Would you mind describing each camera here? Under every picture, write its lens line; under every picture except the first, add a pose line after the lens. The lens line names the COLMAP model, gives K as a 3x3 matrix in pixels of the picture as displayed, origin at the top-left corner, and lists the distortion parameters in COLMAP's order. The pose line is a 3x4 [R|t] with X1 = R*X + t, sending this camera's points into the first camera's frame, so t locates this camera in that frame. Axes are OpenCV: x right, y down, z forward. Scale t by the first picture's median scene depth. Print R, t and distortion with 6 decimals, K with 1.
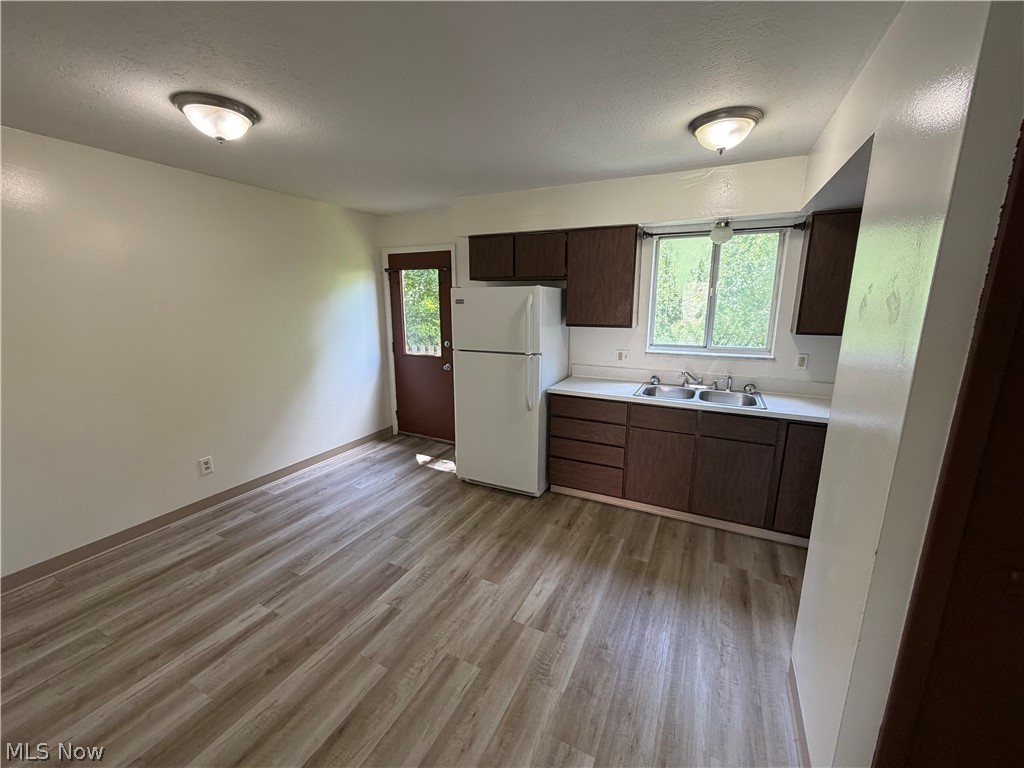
lens RADIAL K [[412.6, 0, 511.4], [0, 412.6, 384.7], [0, 0, 1]] dist [0.005137, 0.000078]
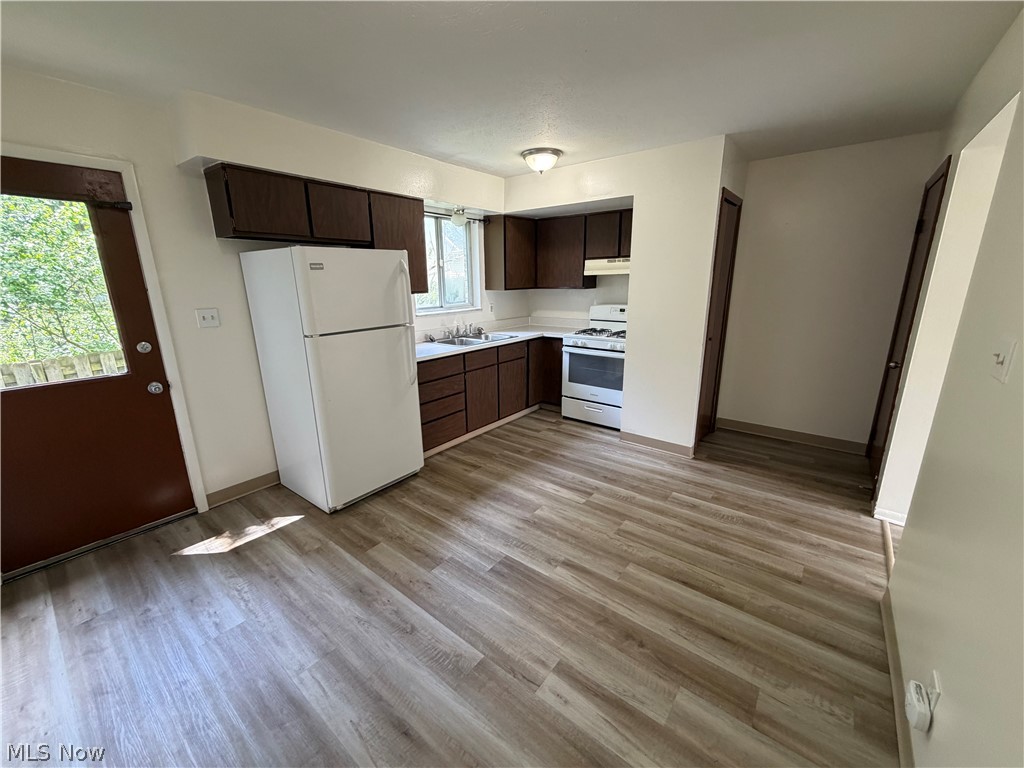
lens RADIAL K [[412.6, 0, 508.9], [0, 412.6, 384.8], [0, 0, 1]] dist [0.005137, 0.000078]
pose [[0.199184, -0.249553, 0.947654, -0.873482], [0.207102, 0.955909, 0.208197, -0.094258], [-0.957828, 0.154792, 0.242084, 0.600362]]
